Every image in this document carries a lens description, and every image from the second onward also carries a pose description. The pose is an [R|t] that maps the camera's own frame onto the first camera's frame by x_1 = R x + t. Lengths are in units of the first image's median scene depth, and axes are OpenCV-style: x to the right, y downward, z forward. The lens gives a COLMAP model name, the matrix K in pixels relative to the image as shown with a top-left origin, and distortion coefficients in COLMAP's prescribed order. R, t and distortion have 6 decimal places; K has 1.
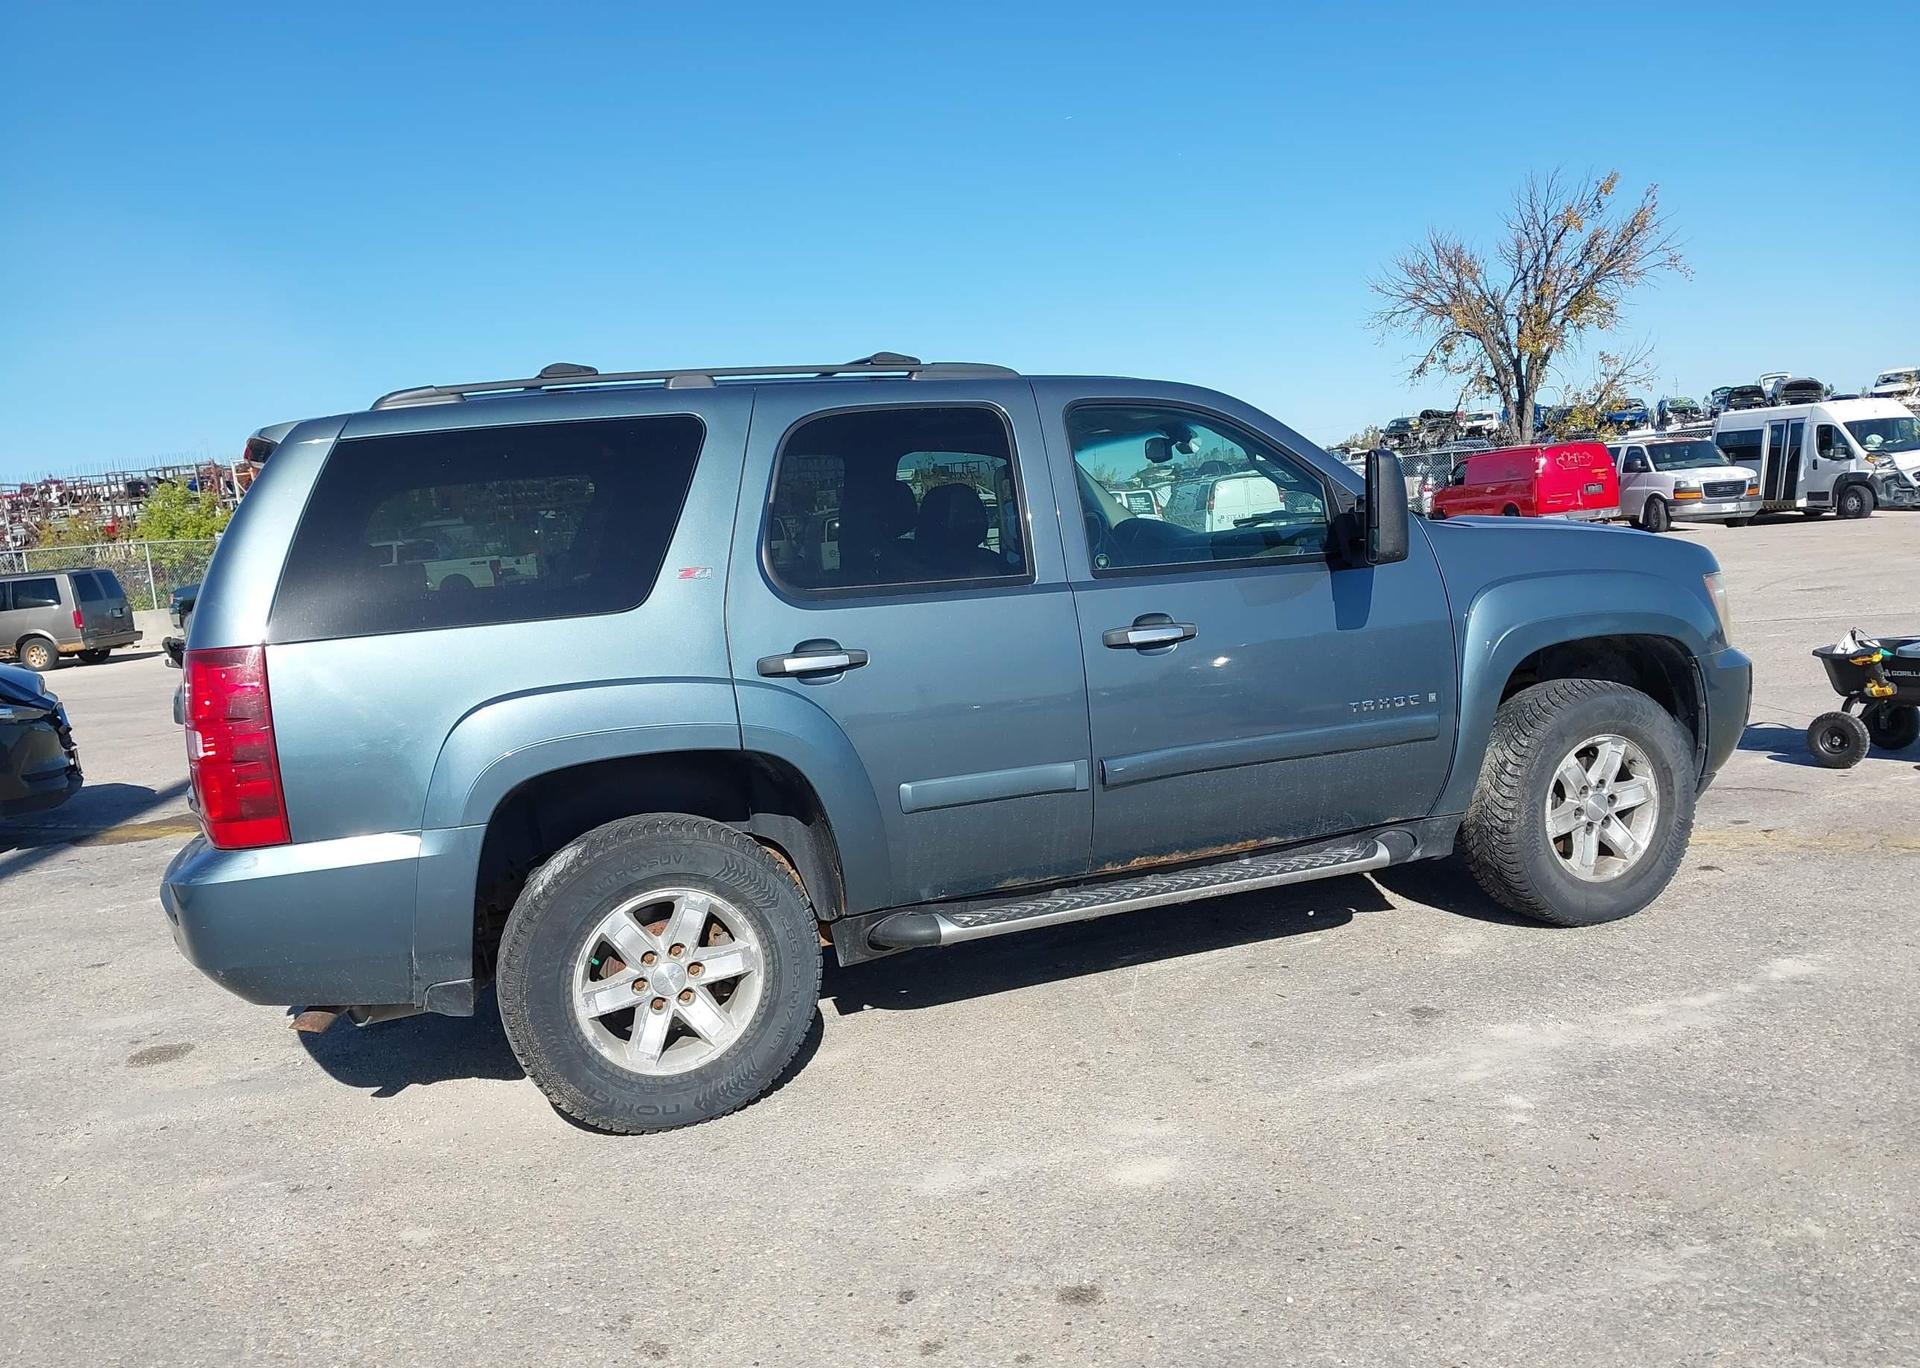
lens RADIAL K [[1510.1, 0, 951.1], [0, 1510.1, 684.5], [0, 0, 1]] dist [0.050282, -0.082722]
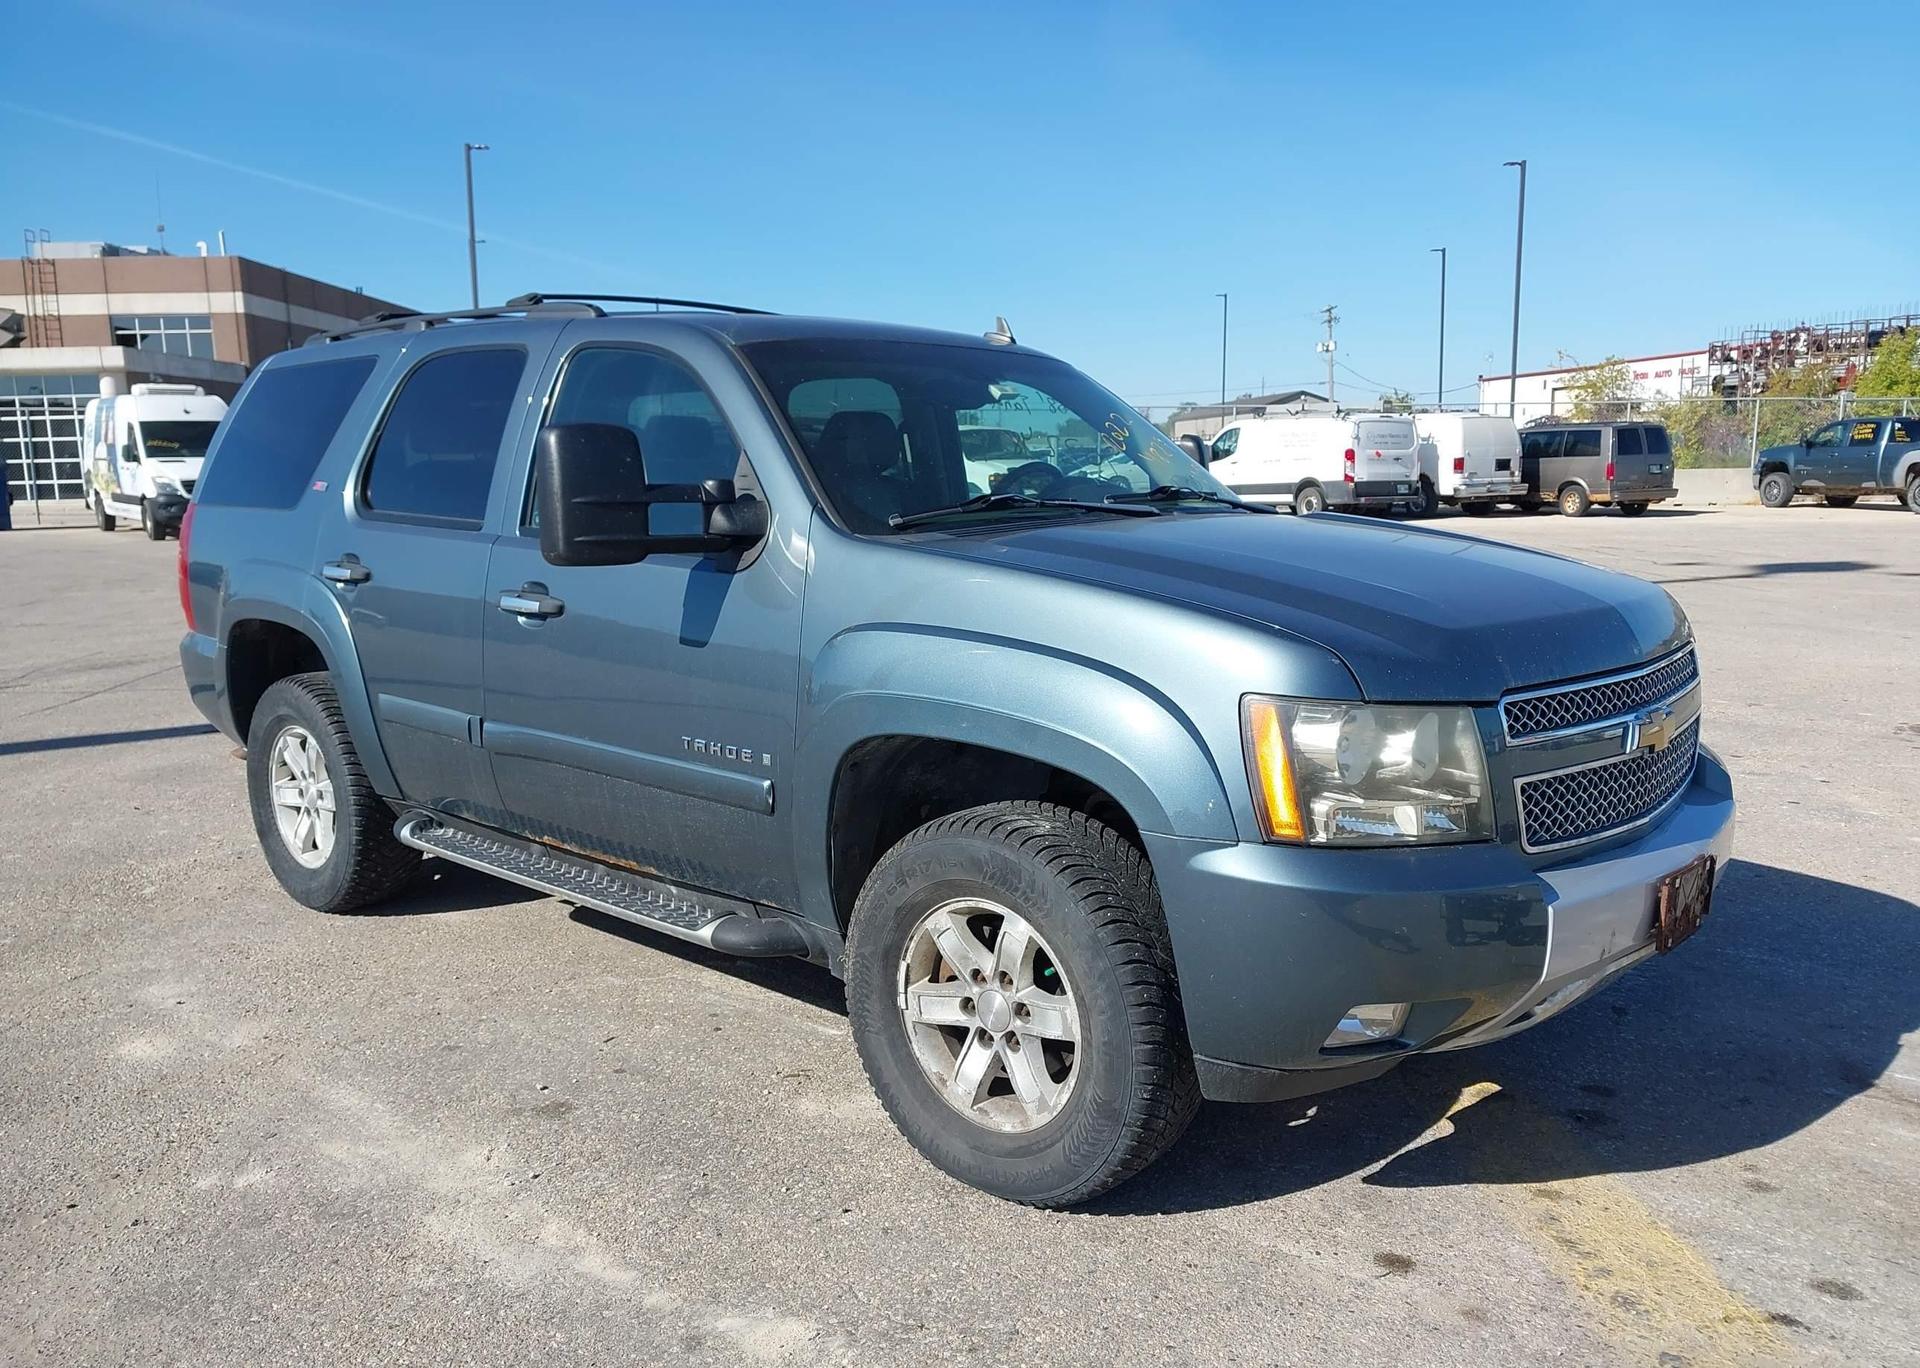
lens RADIAL K [[1519.3, 0, 956.8], [0, 1519.3, 682.3], [0, 0, 1]] dist [0.038814, -0.061207]
pose [[0.447638, 0.212942, -0.868491, 1.091431], [-0.126084, 0.976560, 0.174452, -0.185066], [0.885281, 0.031411, 0.463994, 0.809985]]
